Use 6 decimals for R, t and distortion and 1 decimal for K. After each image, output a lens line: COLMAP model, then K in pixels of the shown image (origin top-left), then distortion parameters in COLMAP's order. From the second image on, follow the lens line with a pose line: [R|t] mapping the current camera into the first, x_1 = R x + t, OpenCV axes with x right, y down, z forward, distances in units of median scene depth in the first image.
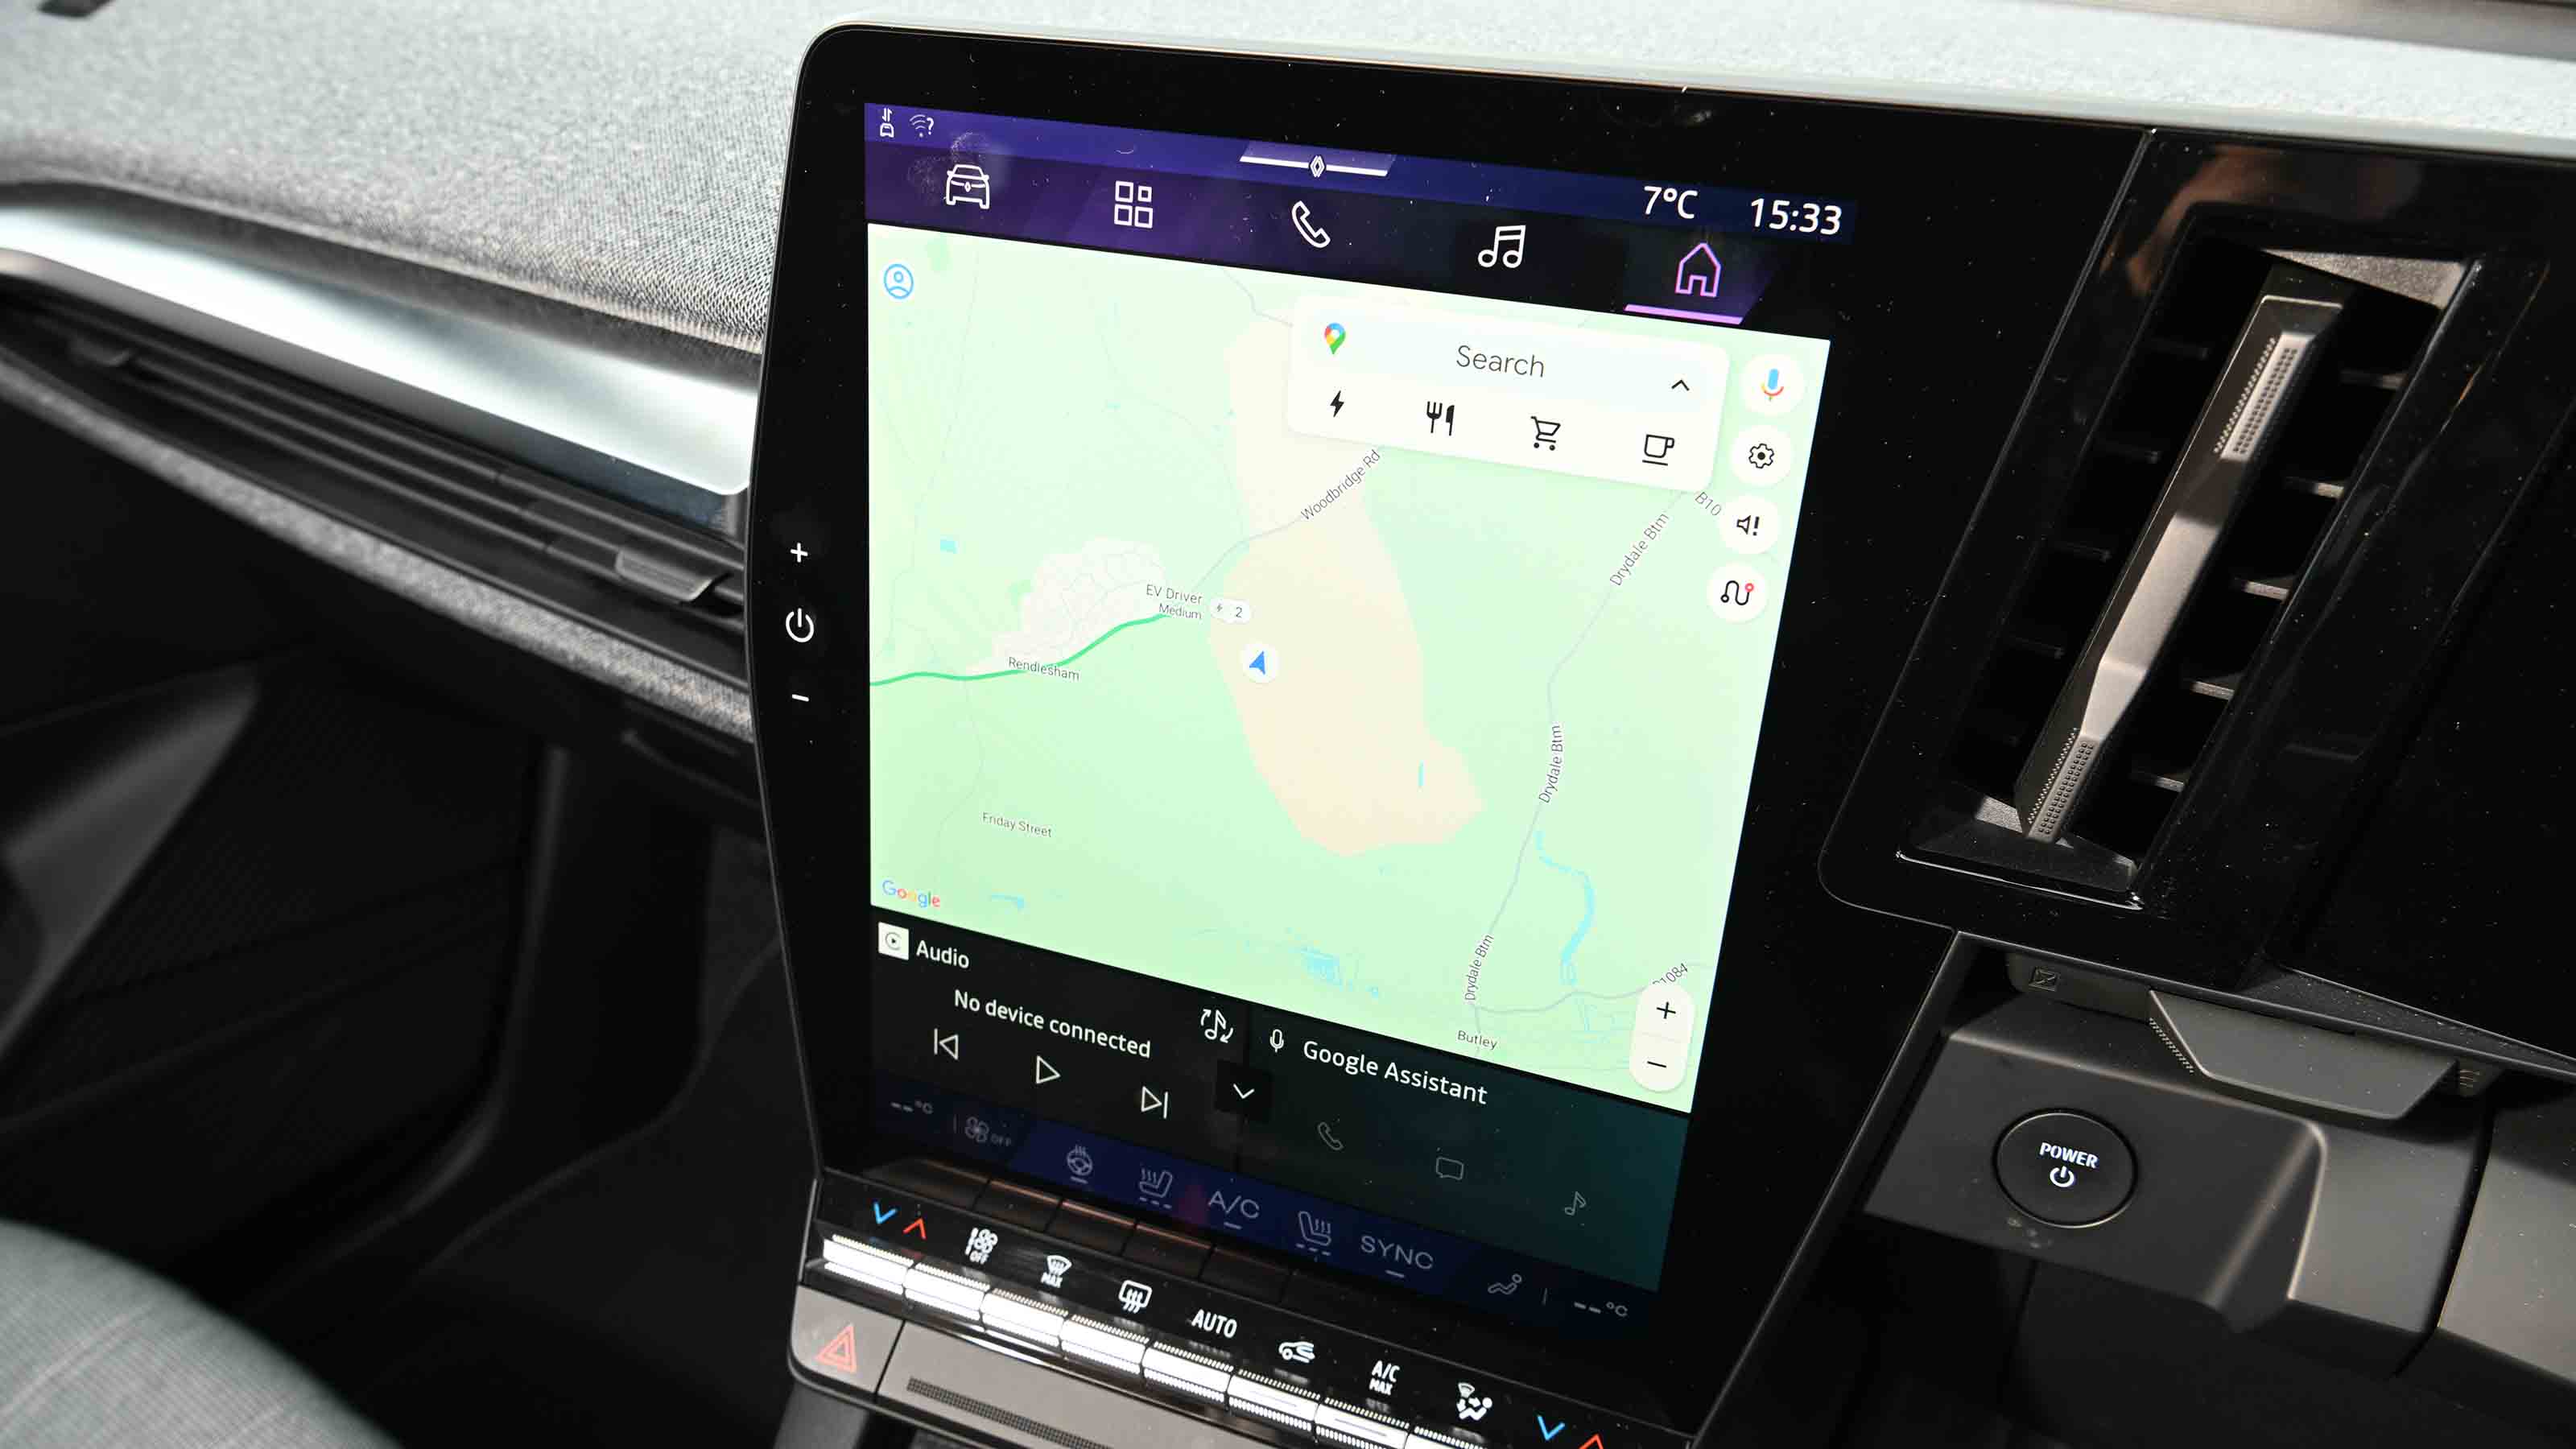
lens RADIAL K [[1748.5, 0, 1302.3], [0, 1748.5, 670.7], [0, 0, 1]] dist [0.000514, -0.004759]
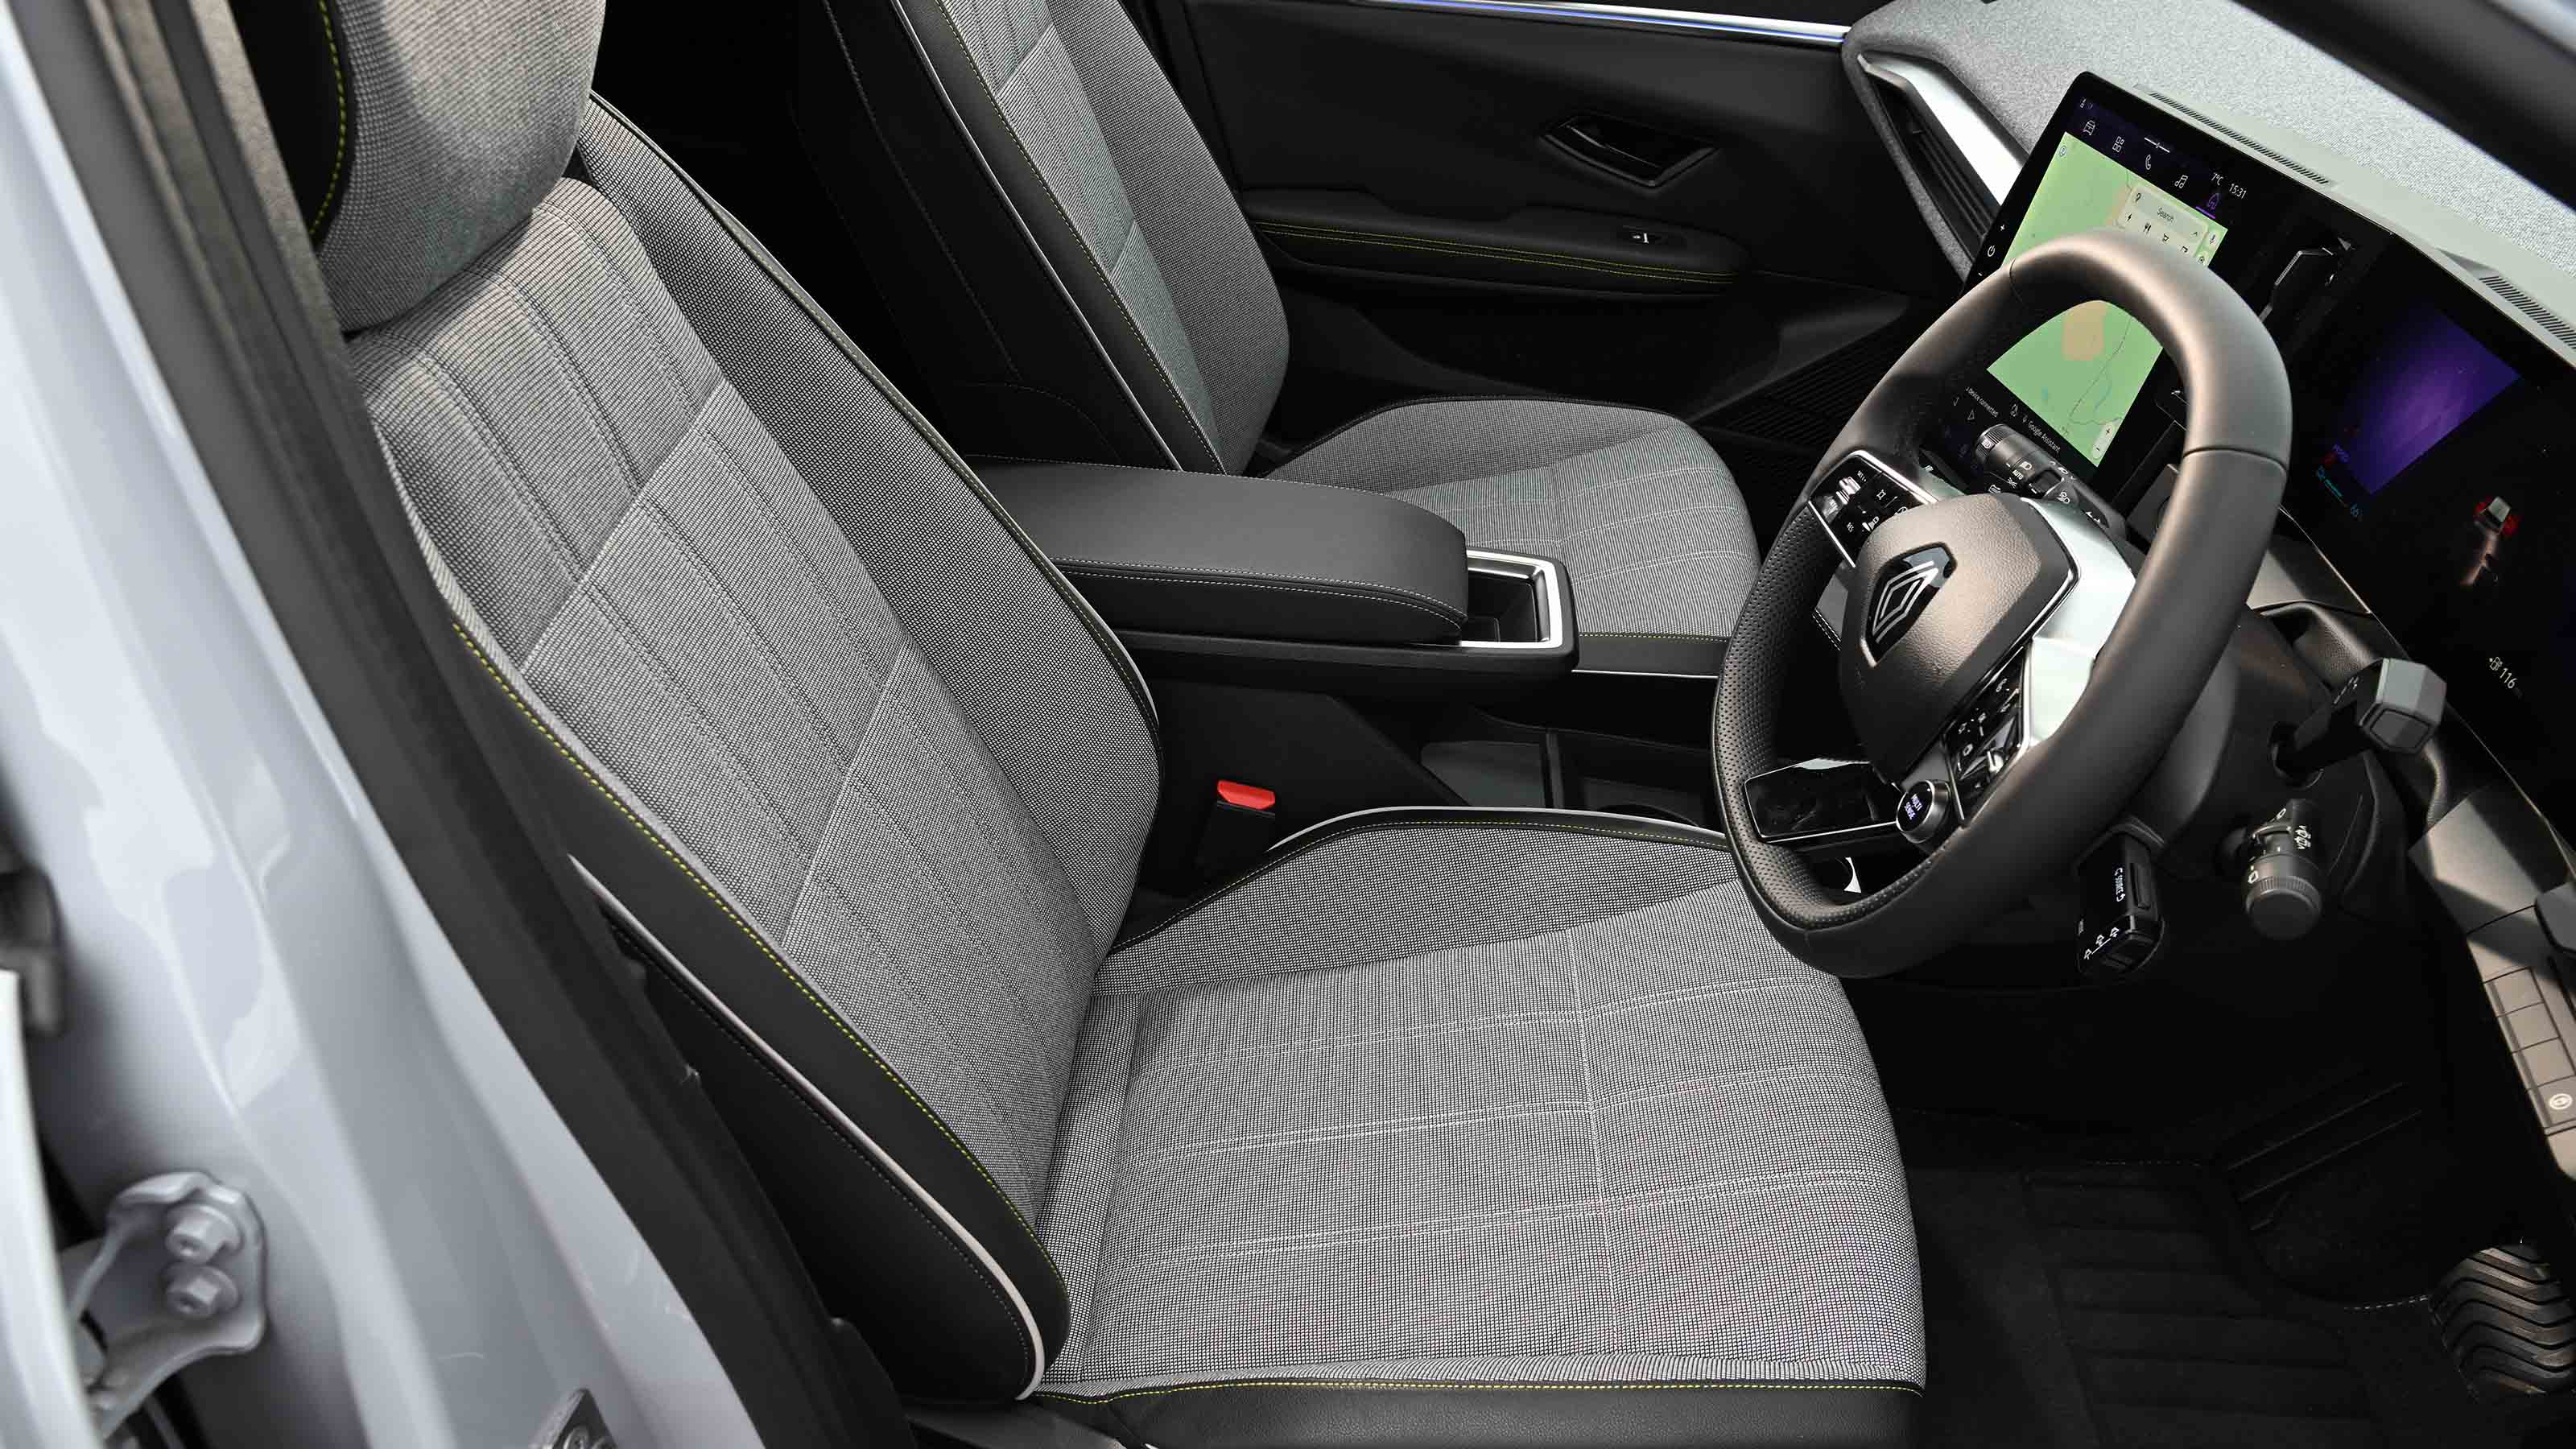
lens RADIAL K [[1759.8, 0, 1282.6], [0, 1759.8, 729.4], [0, 0, 1]] dist [-0.002049, 0.002277]
pose [[0.474795, 0.509718, -0.717465, 2.028304], [-0.463754, 0.837752, 0.288278, 0.417763], [0.747999, 0.195854, 0.634144, -1.996299]]
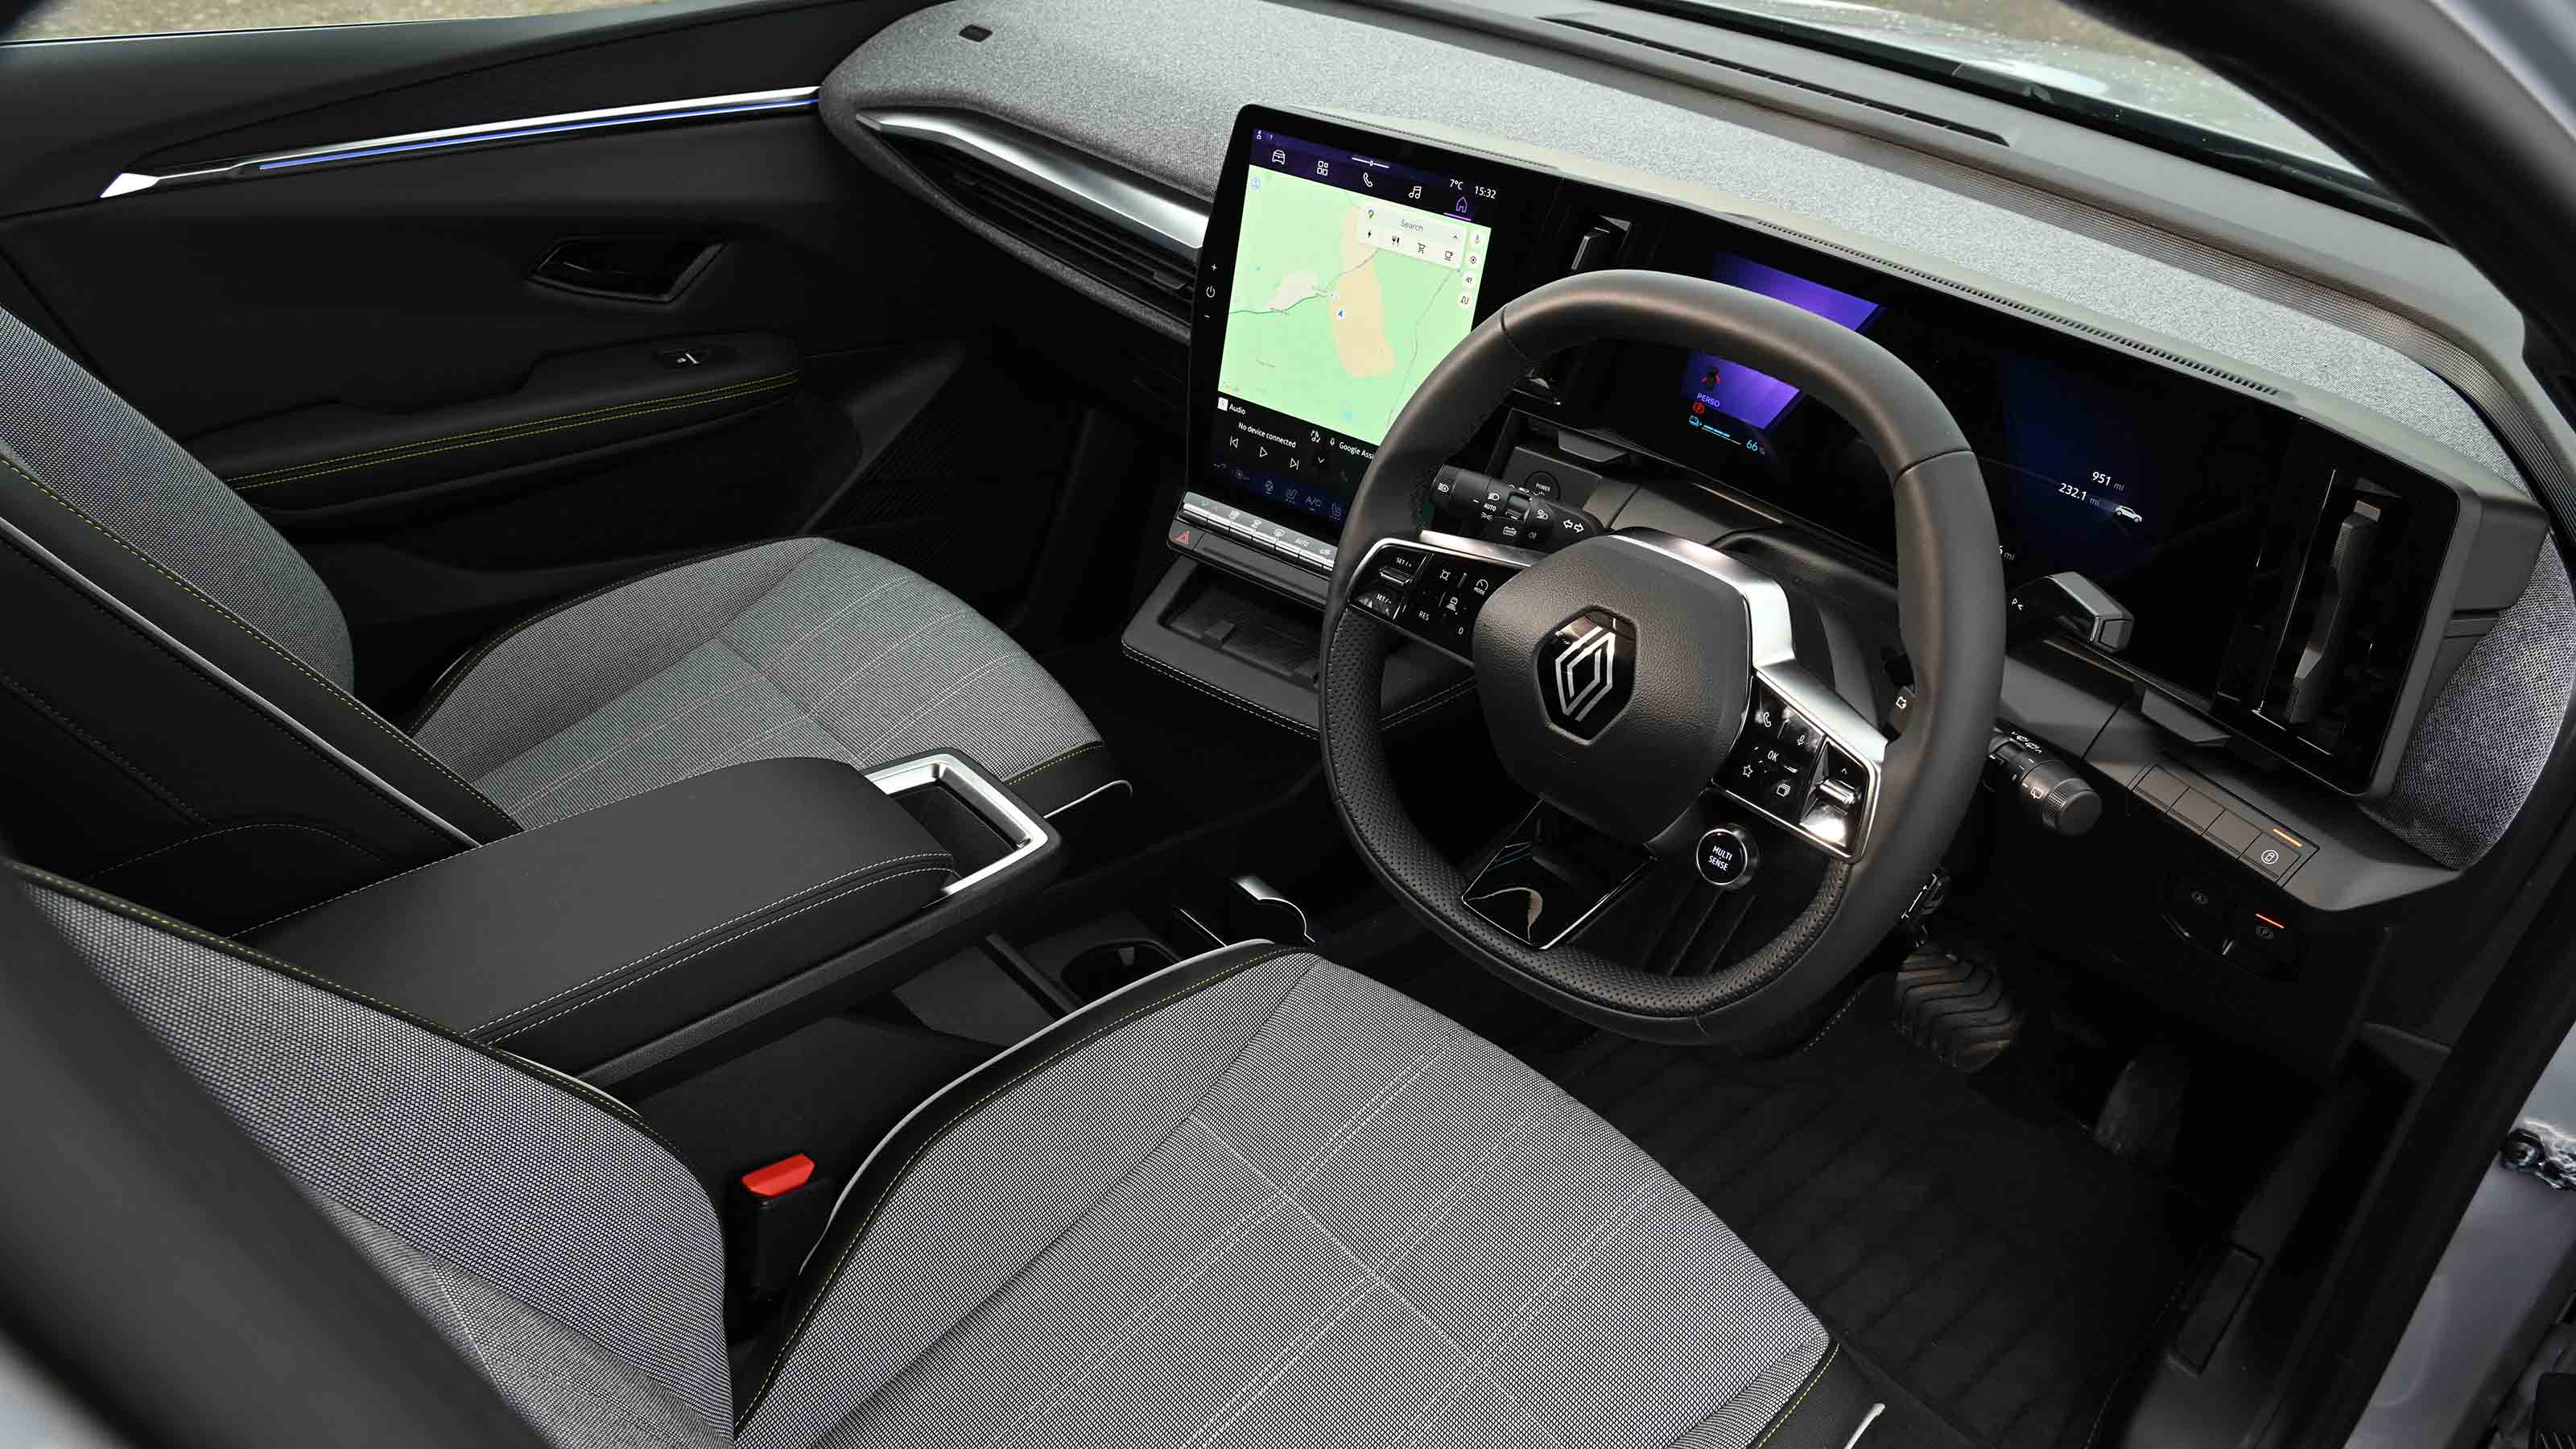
lens RADIAL K [[1783.5, 0, 1290.4], [0, 1783.5, 736.8], [0, 0, 1]] dist [0.002333, 0.001489]
pose [[0.955654, 0.182857, -0.230843, 0.815024], [-0.168177, 0.982347, 0.081919, 0.524761], [0.241748, -0.039464, 0.969536, -2.328435]]
